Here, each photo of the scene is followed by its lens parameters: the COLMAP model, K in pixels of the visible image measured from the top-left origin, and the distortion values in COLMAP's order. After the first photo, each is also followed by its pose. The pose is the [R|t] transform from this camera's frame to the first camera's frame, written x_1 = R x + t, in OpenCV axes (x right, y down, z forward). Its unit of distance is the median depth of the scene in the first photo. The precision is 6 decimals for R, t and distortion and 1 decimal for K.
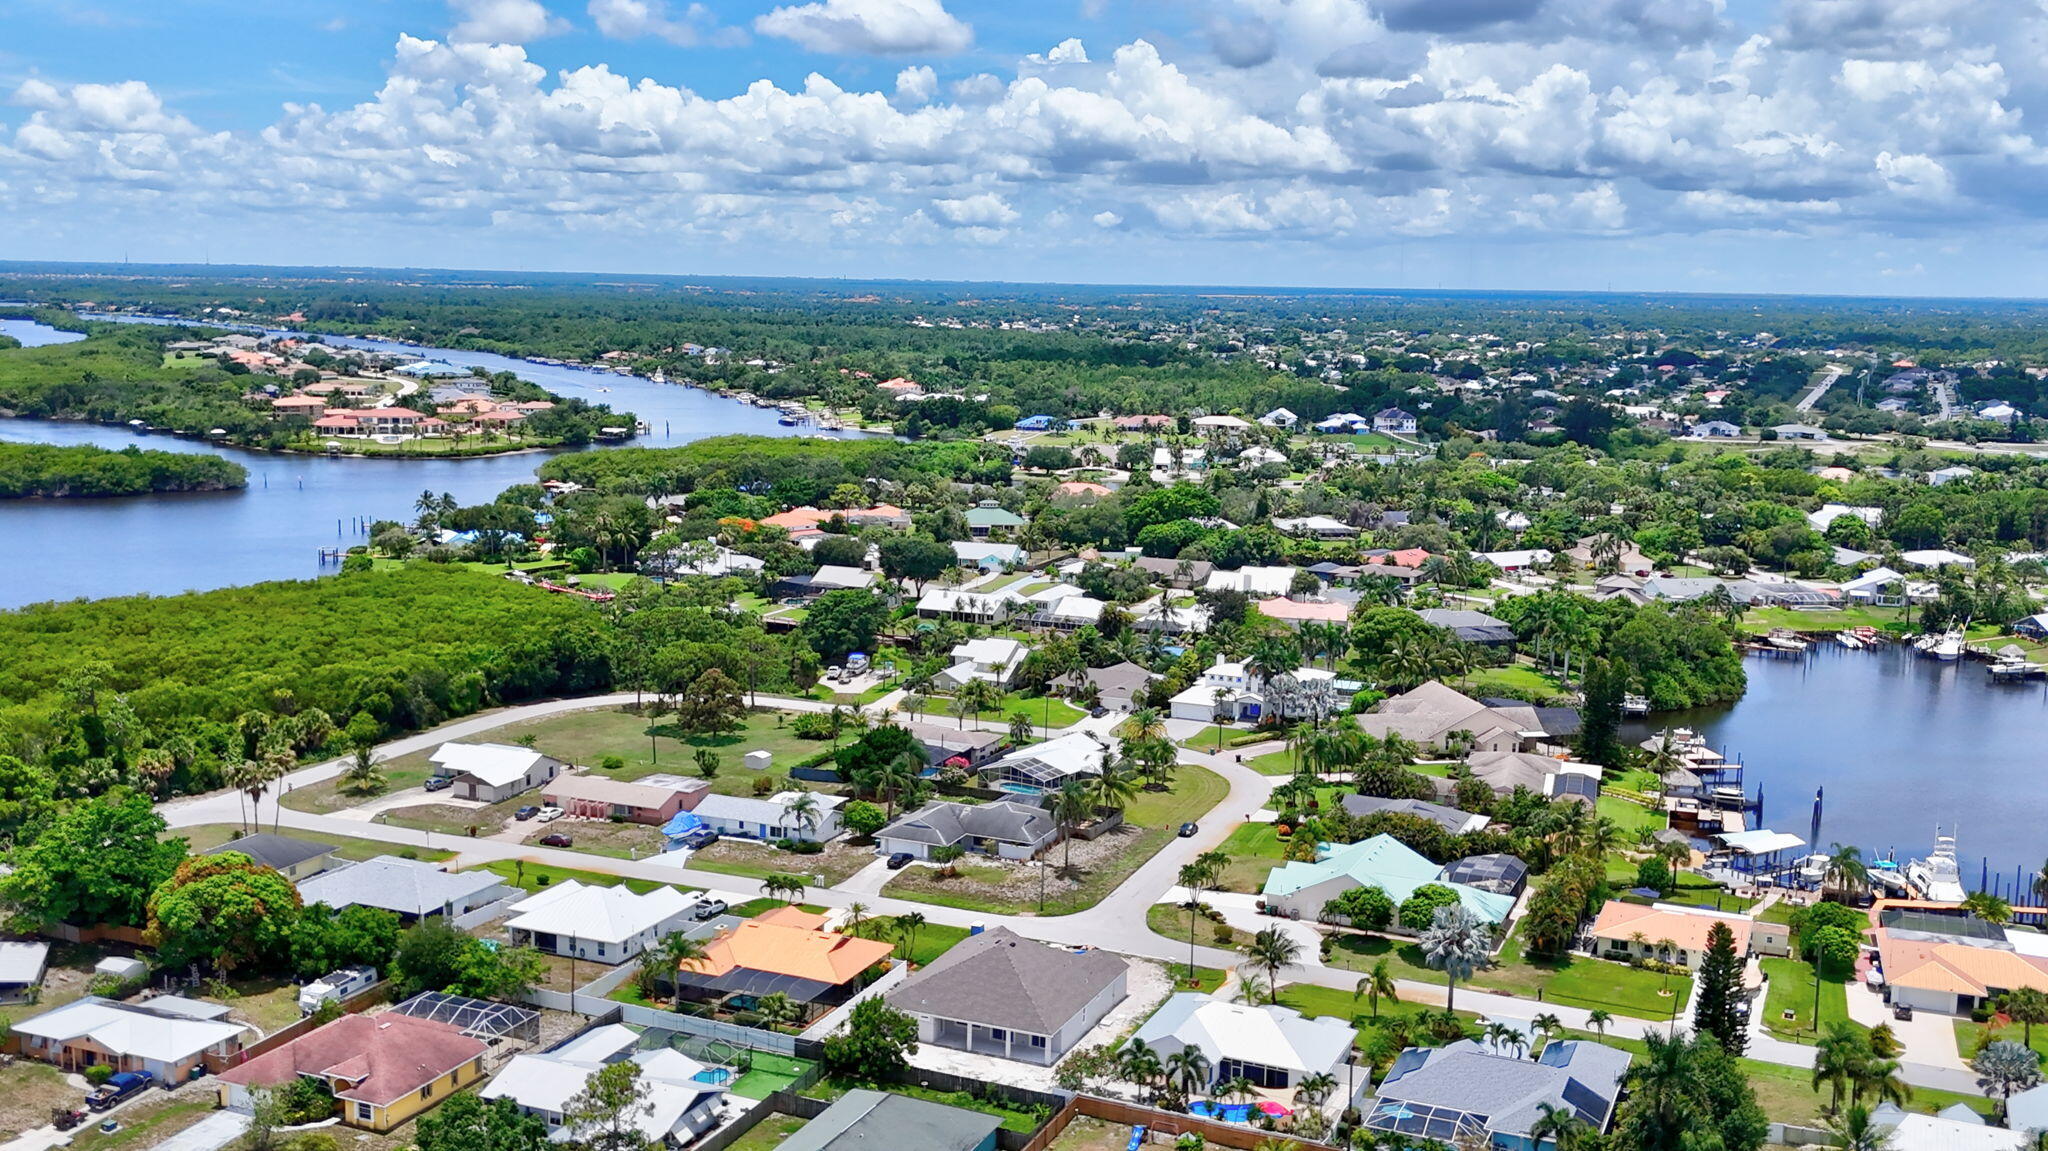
lens RADIAL K [[2027.3, 0, 1022.3], [0, 2027.3, 513.0], [0, 0, 1]] dist [0.030444, 0.000000]
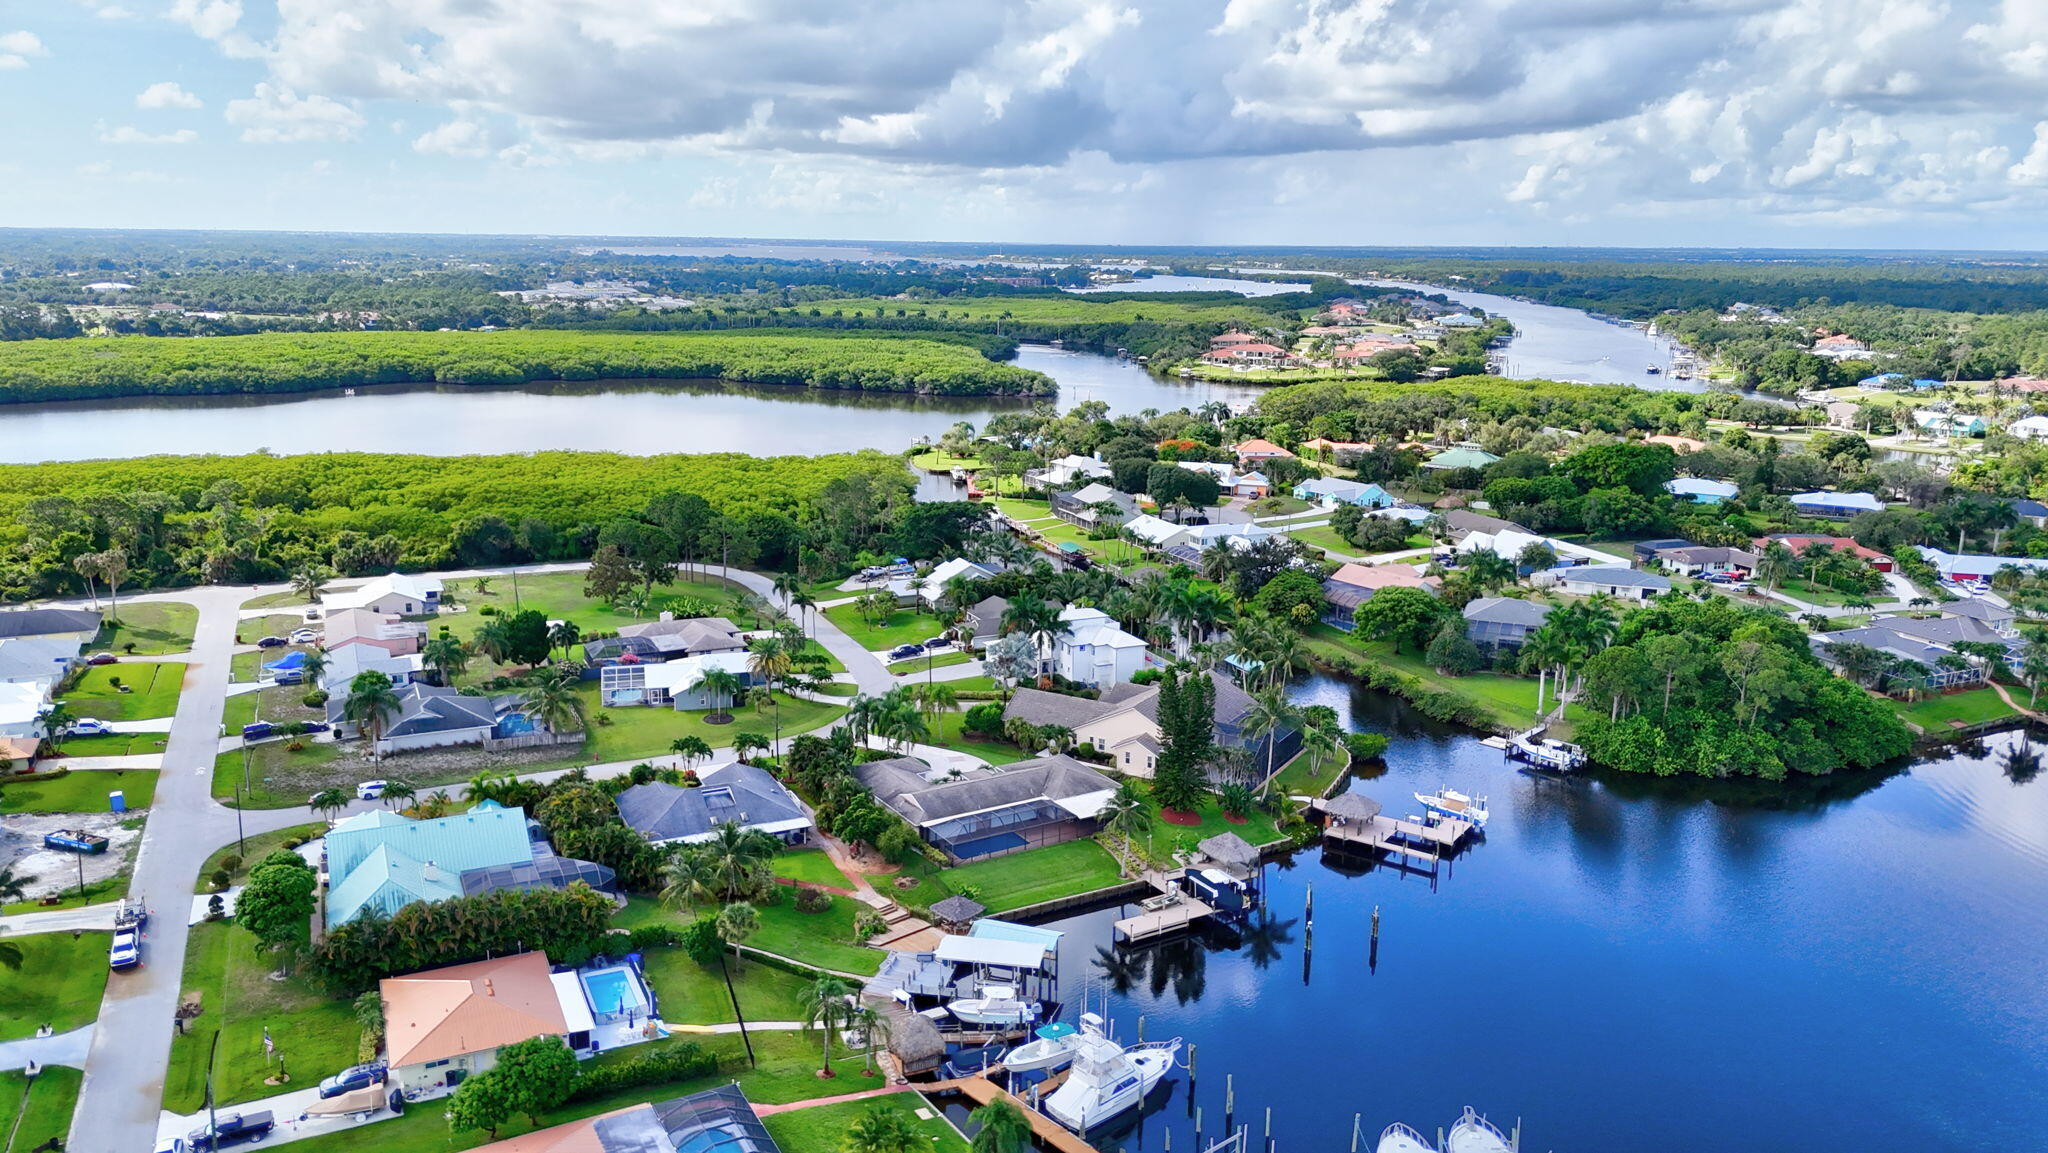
lens RADIAL K [[1510.1, 0, 1026.8], [0, 1510.1, 578.7], [0, 0, 1]] dist [0.061971, -0.058352]
pose [[0.745474, 0.135731, -0.652568, 0.512192], [-0.074728, 0.989894, 0.120525, -0.023163], [0.662332, -0.041083, 0.748083, 0.449340]]
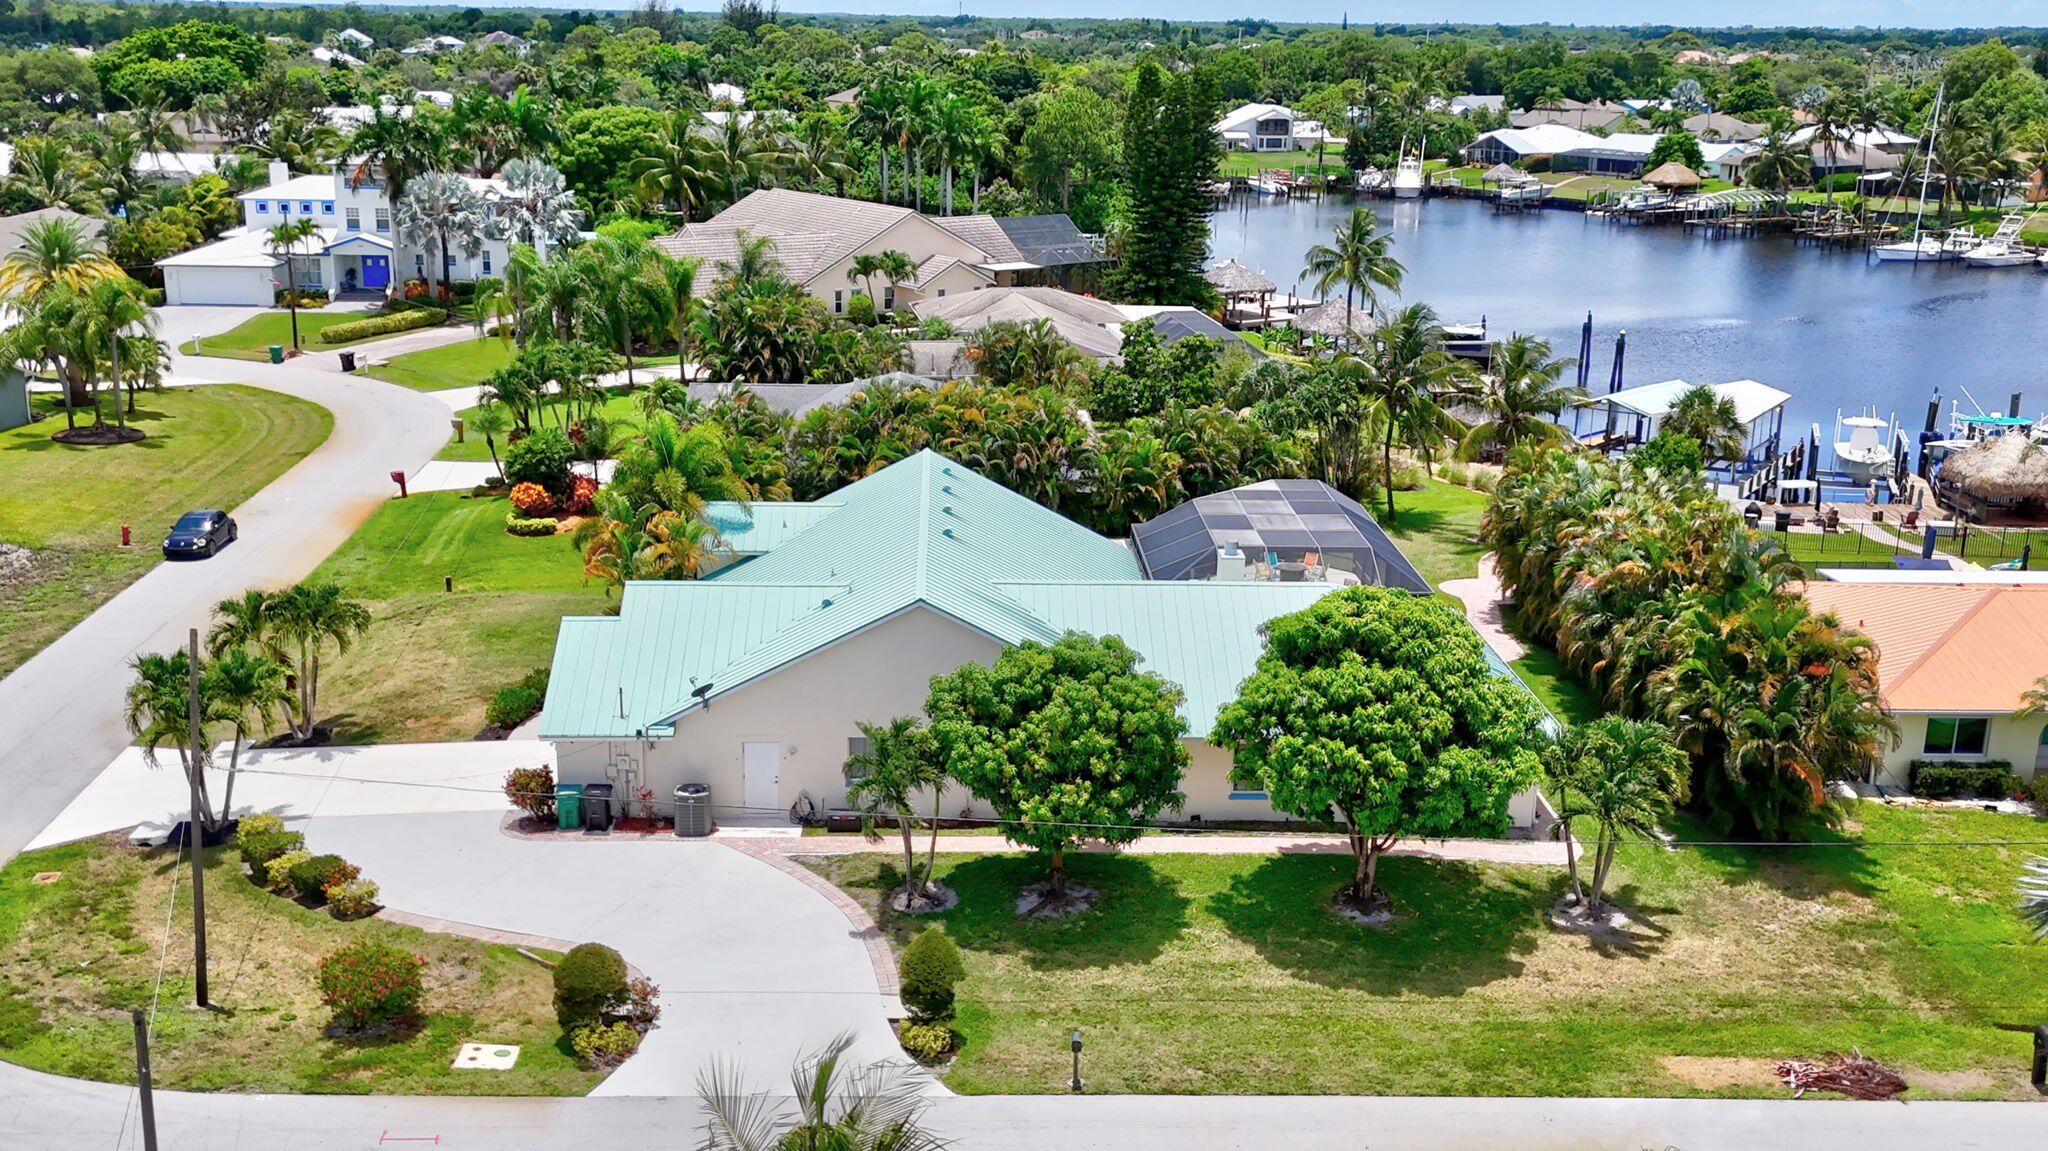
lens RADIAL K [[2016.3, 0, 1027.9], [0, 2016.3, 589.8], [0, 0, 1]] dist [0.040941, 0.000000]
pose [[0.902982, -0.119415, 0.412751, 0.050118], [0.048892, 0.982921, 0.177413, 0.087304], [-0.426888, -0.140021, 0.893399, 0.505093]]
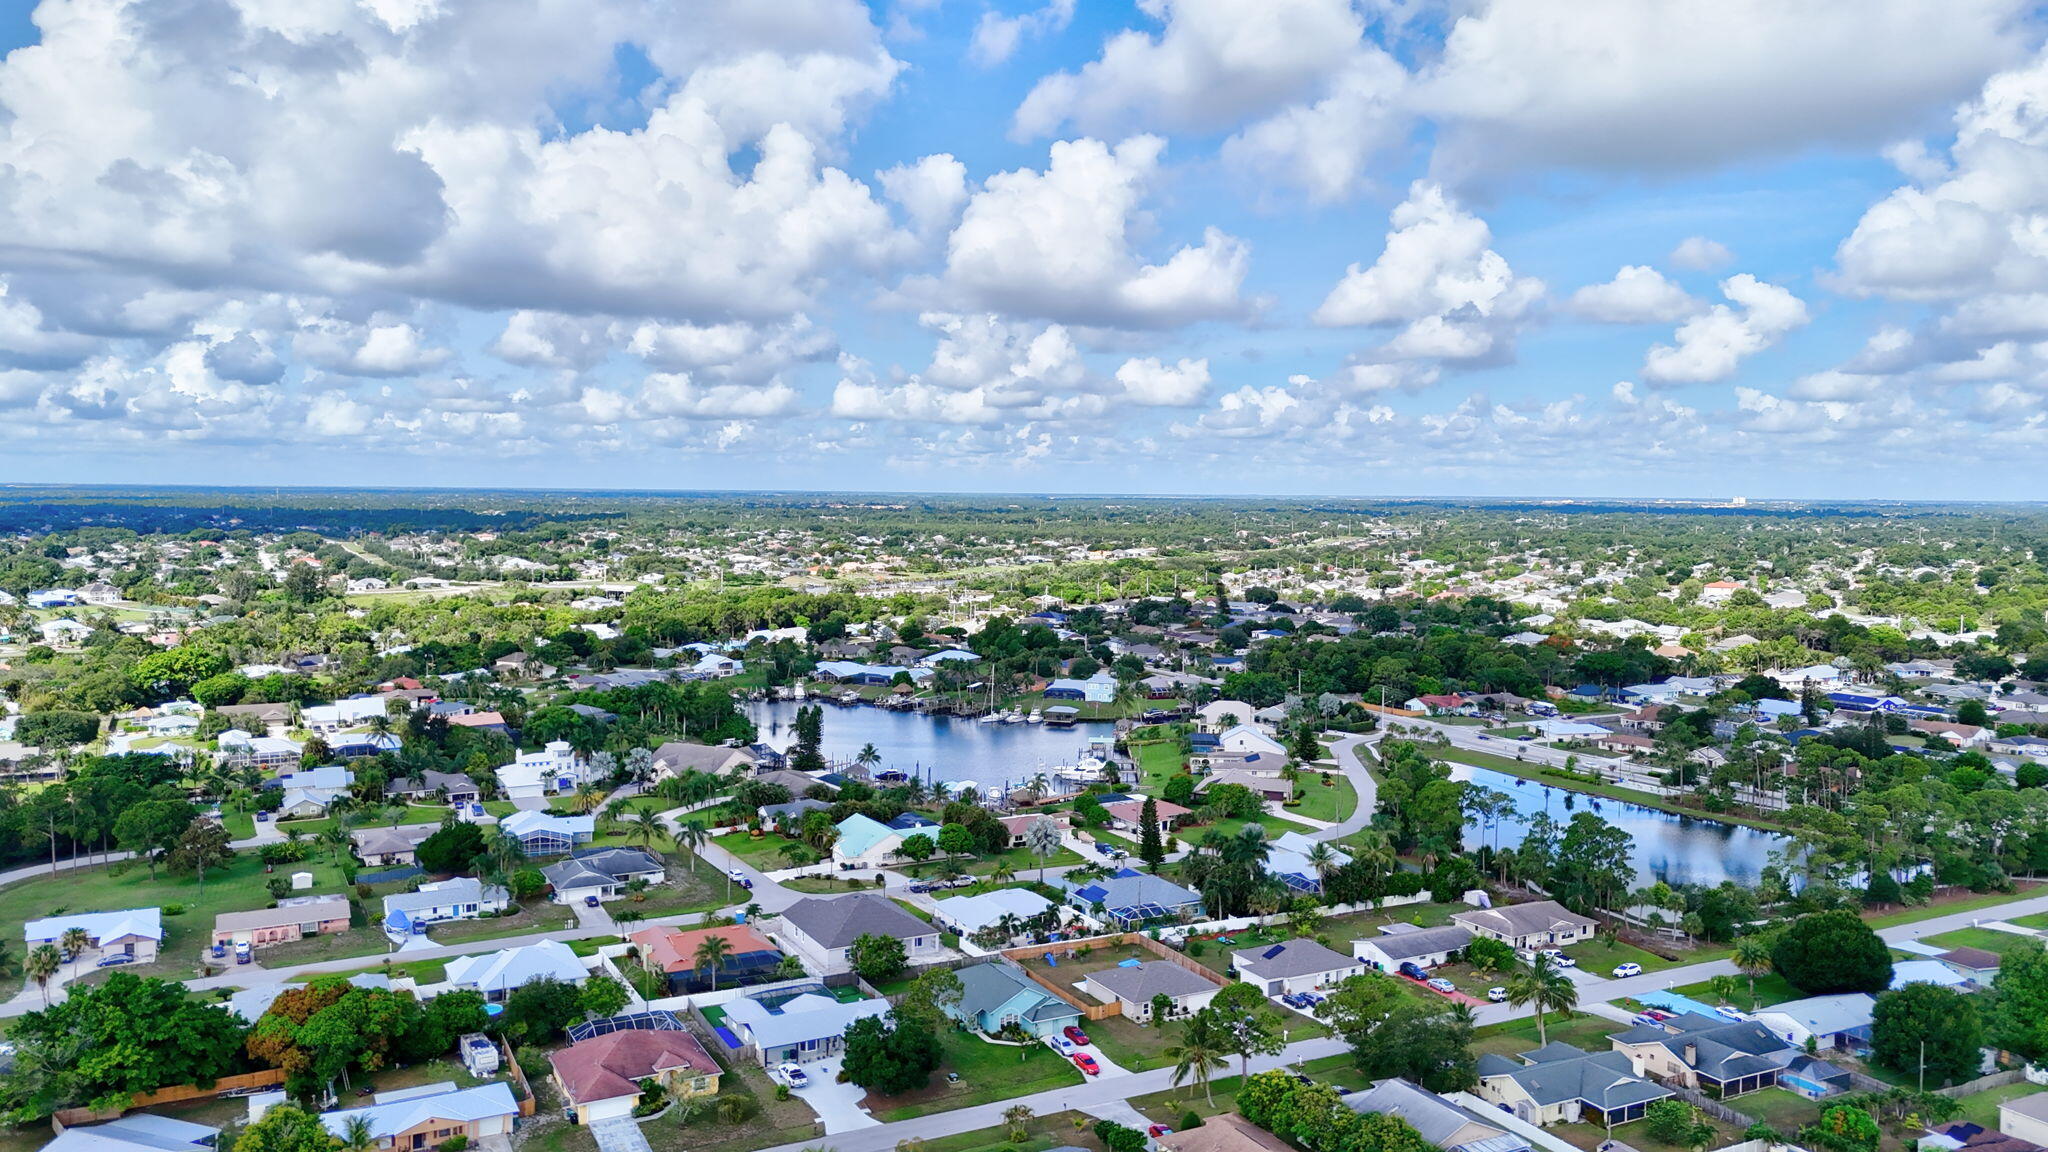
lens RADIAL K [[1510.1, 0, 1029.7], [0, 1510.1, 542.6], [0, 0, 1]] dist [0.061971, -0.058352]
pose [[0.624390, -0.041668, 0.780001, -0.466906], [0.092483, 0.995496, -0.020852, -0.015589], [-0.775618, 0.085157, 0.625431, 0.068669]]
